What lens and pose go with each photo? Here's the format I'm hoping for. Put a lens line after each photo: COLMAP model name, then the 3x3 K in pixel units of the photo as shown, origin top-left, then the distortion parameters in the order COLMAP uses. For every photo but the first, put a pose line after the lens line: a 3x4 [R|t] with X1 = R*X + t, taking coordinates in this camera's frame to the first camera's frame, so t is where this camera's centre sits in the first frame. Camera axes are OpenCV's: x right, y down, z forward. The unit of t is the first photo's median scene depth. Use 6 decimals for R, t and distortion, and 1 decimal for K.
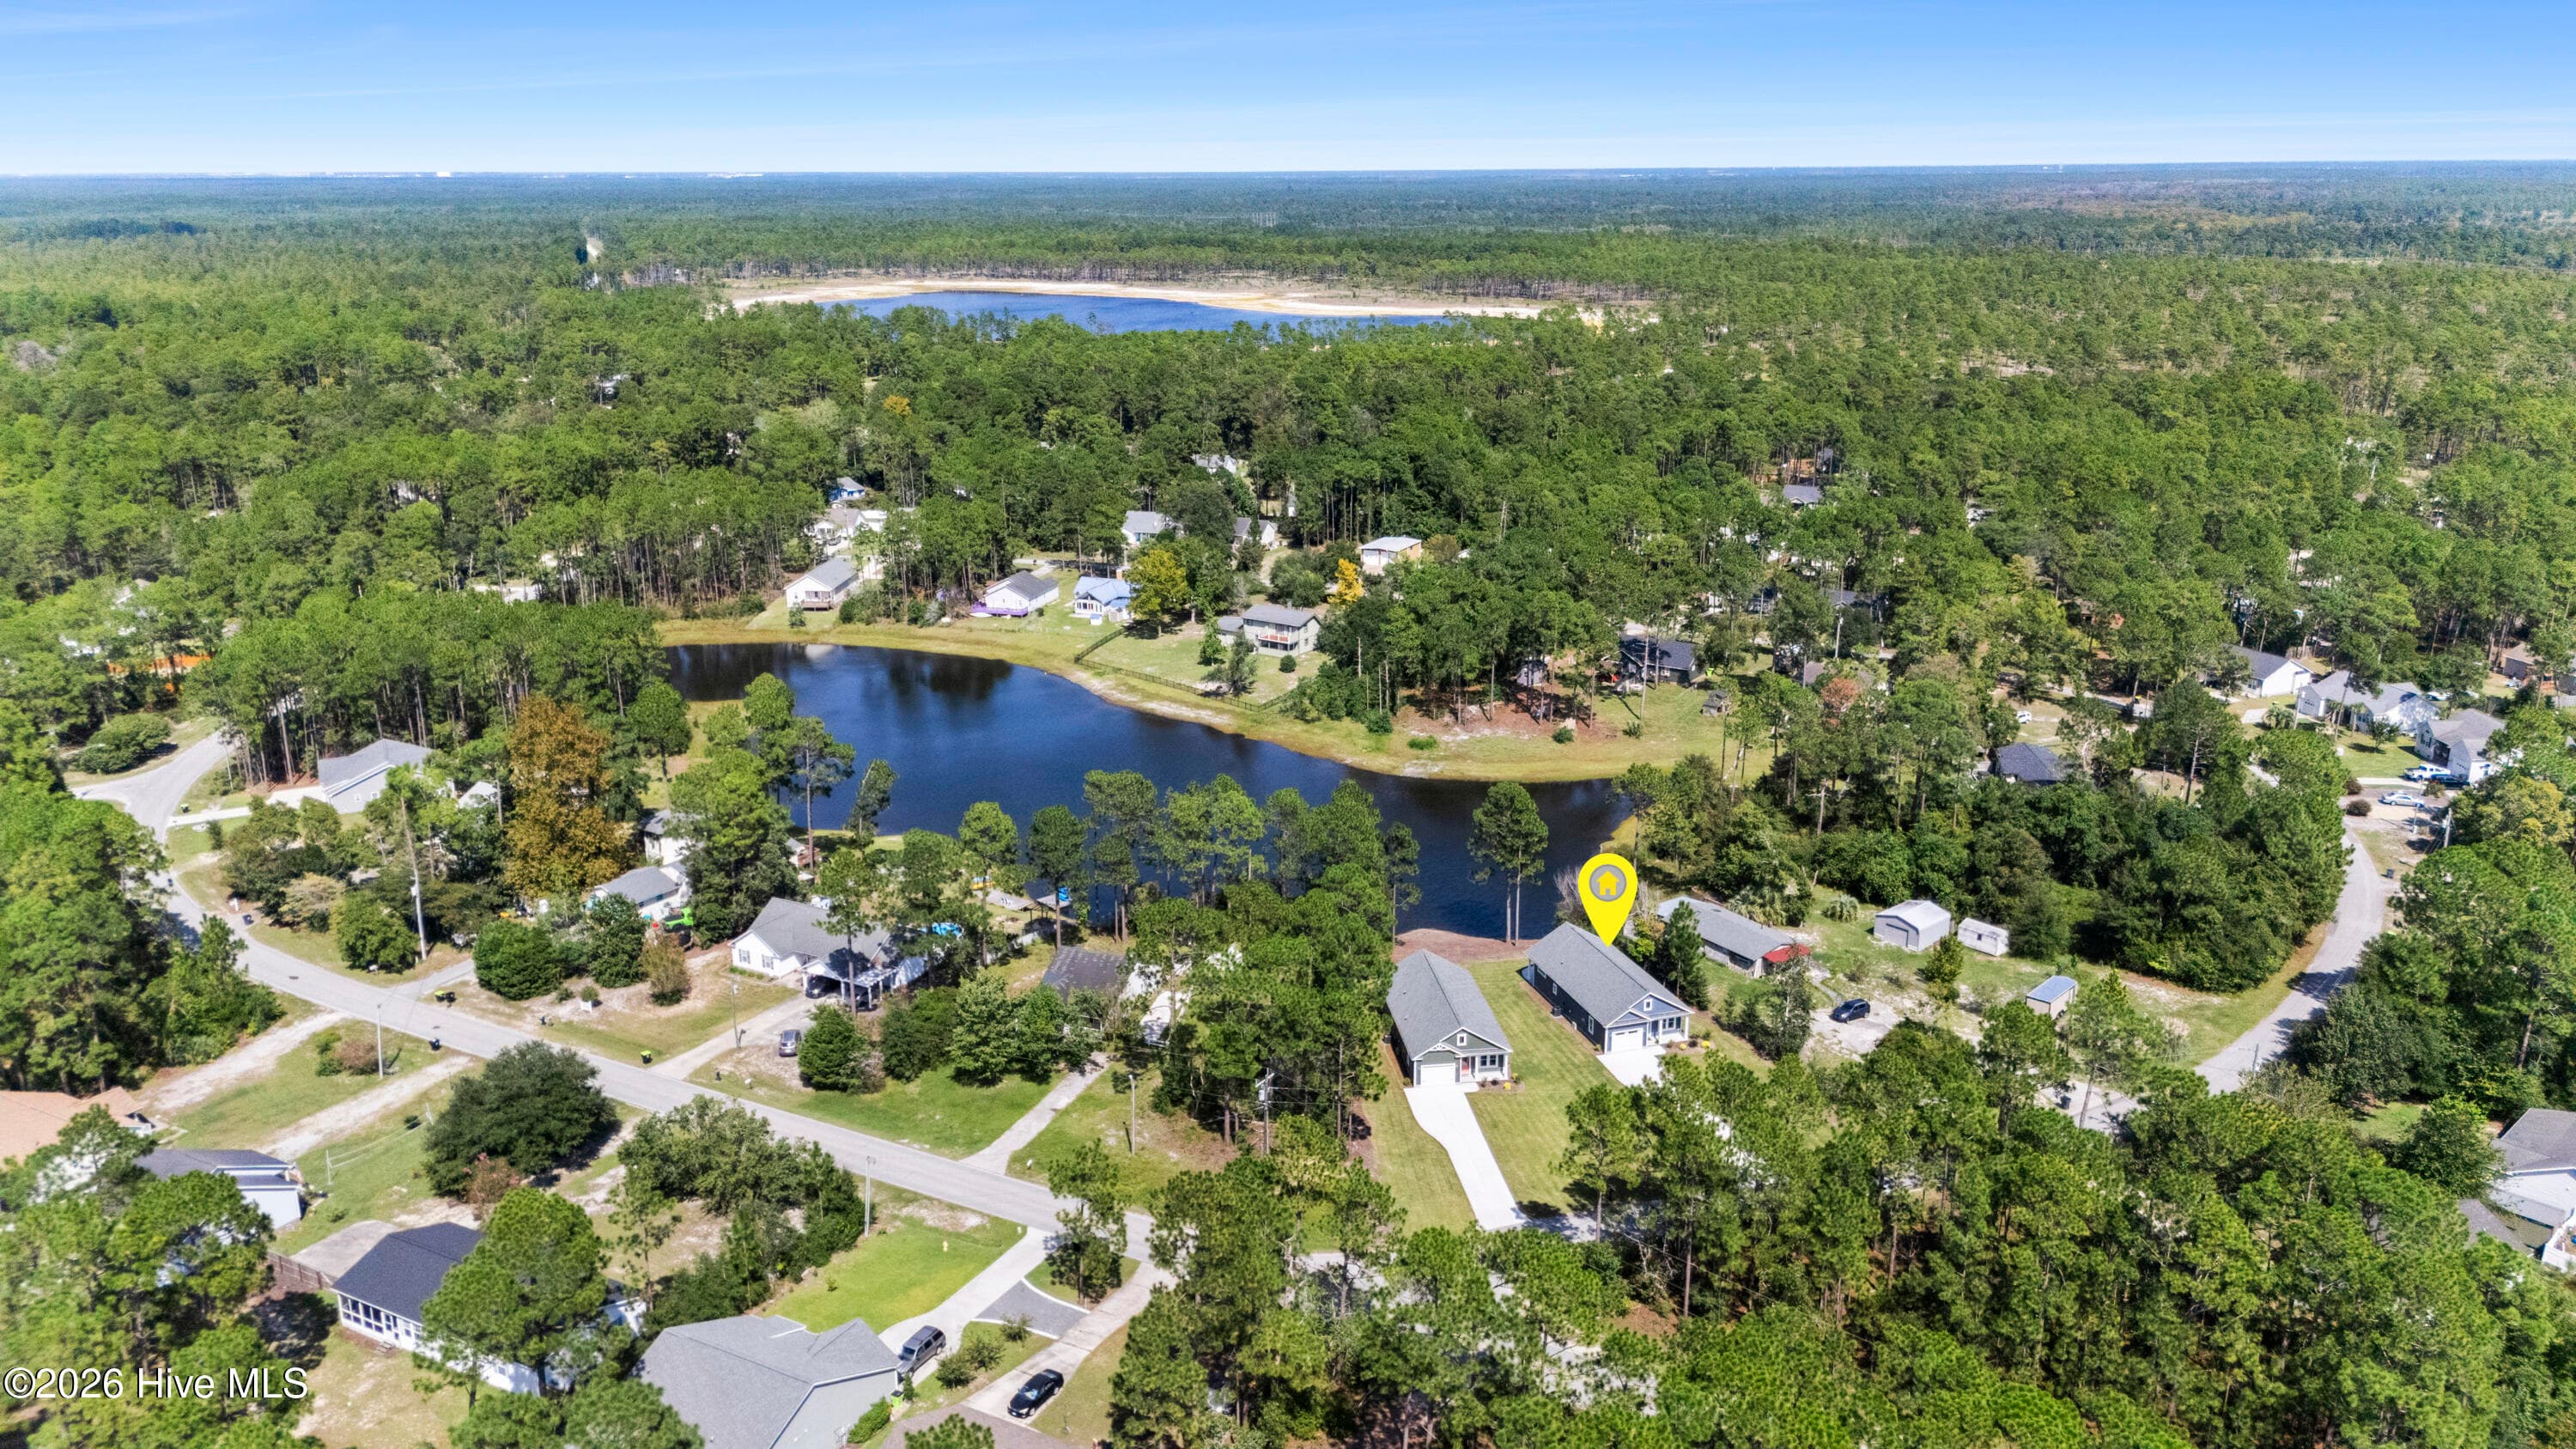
lens RADIAL K [[1886.8, 0, 1298.4], [0, 1886.8, 711.3], [0, 0, 1]] dist [0.052713, -0.008217]
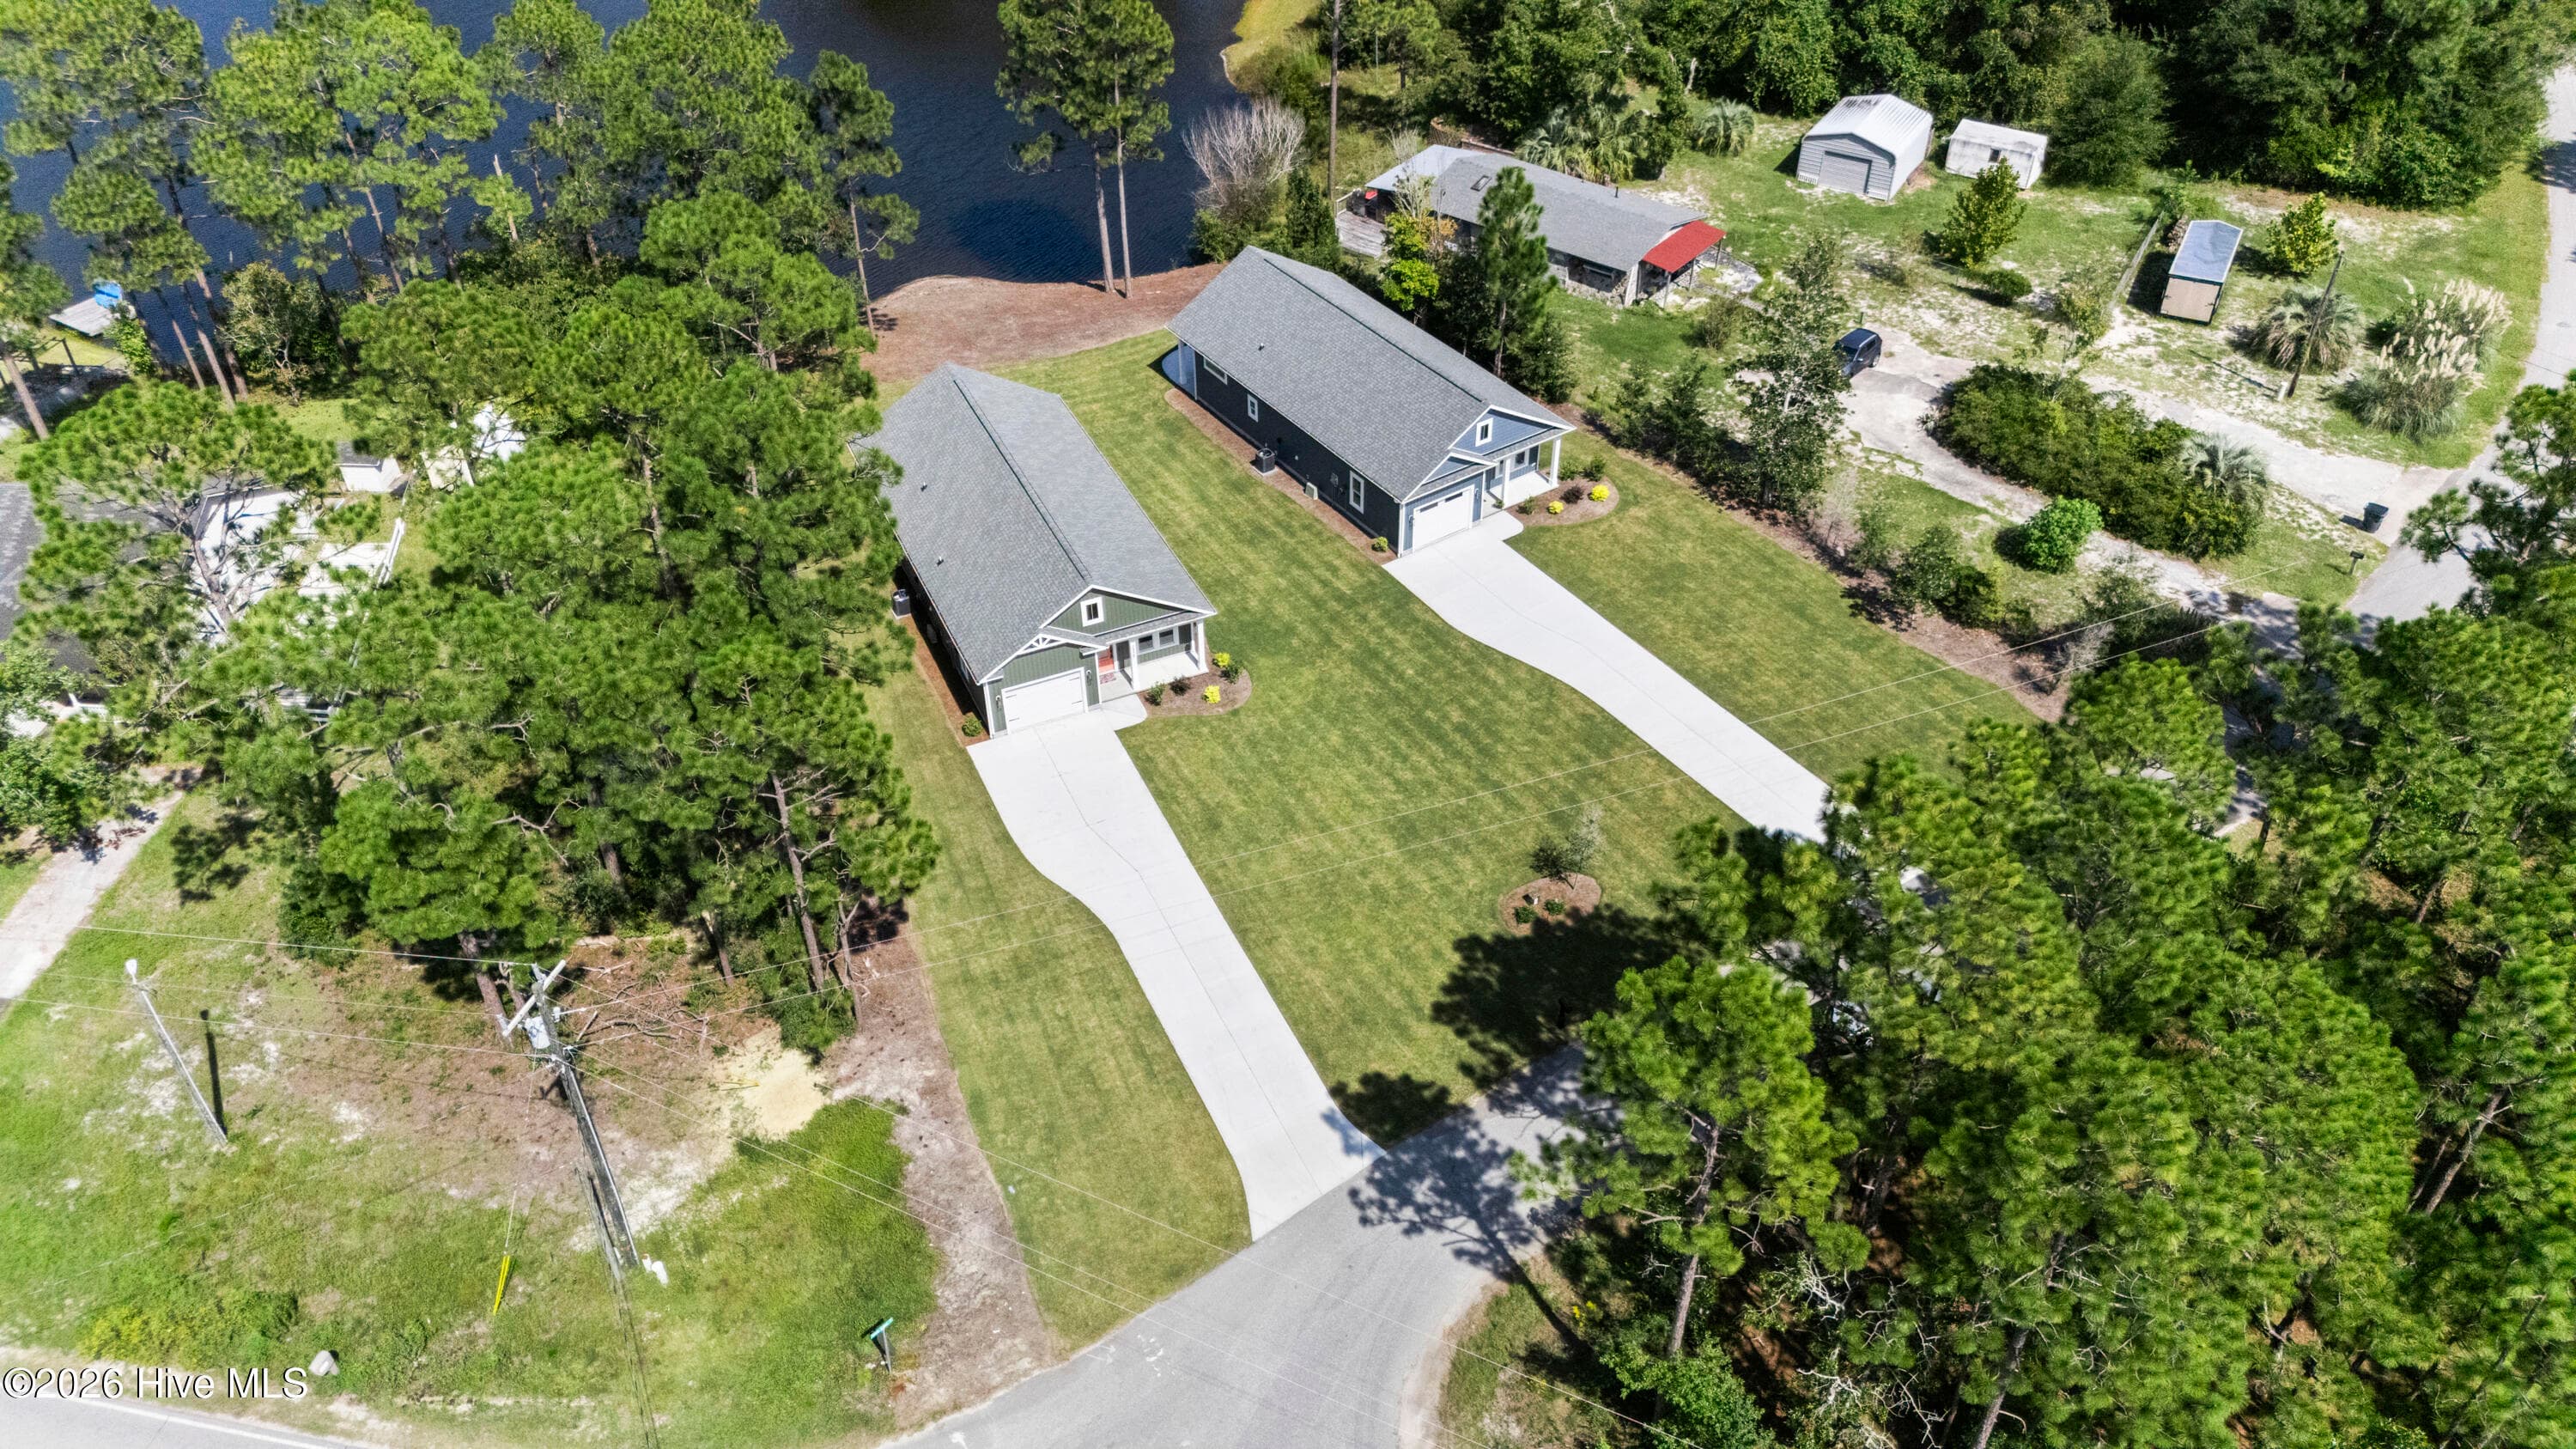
lens RADIAL K [[1886.8, 0, 1298.4], [0, 1886.8, 711.3], [0, 0, 1]] dist [0.052713, -0.008217]
pose [[0.956949, -0.187860, 0.221264, 0.031800], [0.084902, 0.910129, 0.405533, 0.030058], [-0.277562, -0.369289, 0.886896, 0.553969]]
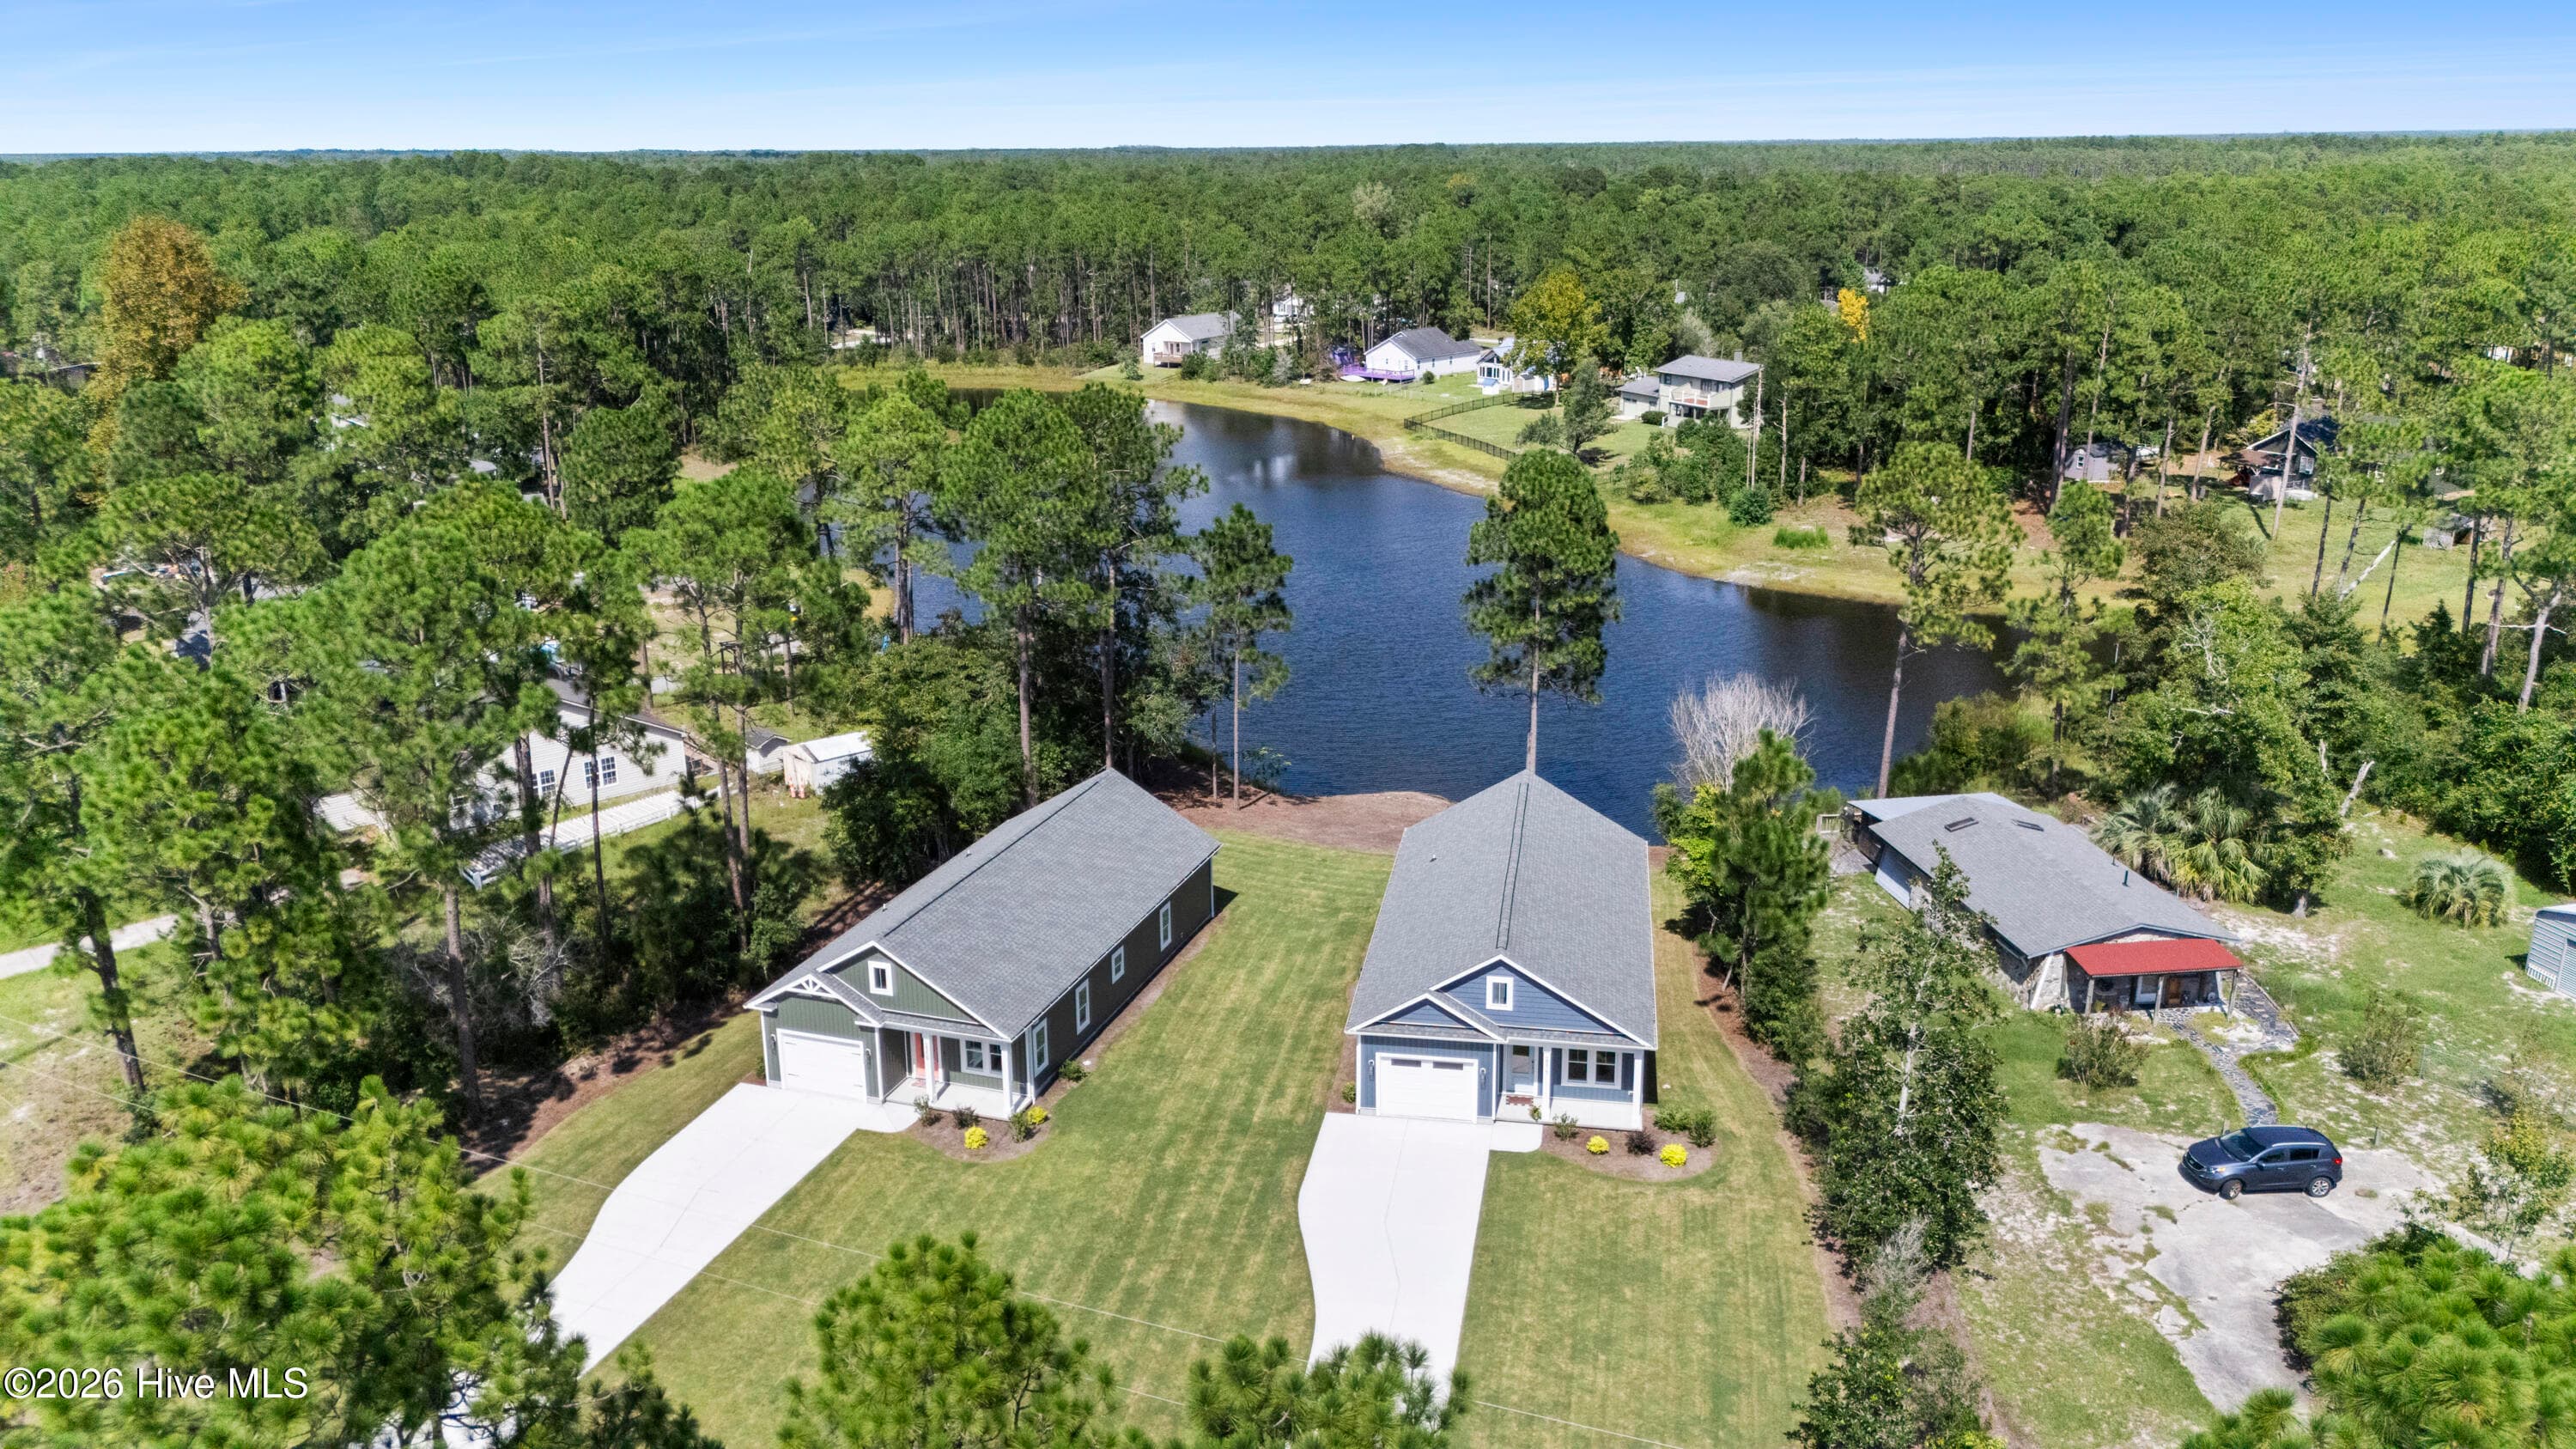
lens RADIAL K [[1886.8, 0, 1298.4], [0, 1886.8, 711.3], [0, 0, 1]] dist [0.052713, -0.008217]
pose [[0.898516, 0.130474, -0.419101, 0.262222], [-0.122947, 0.991390, 0.045051, 0.088987], [0.421371, 0.011049, 0.906821, 0.636901]]
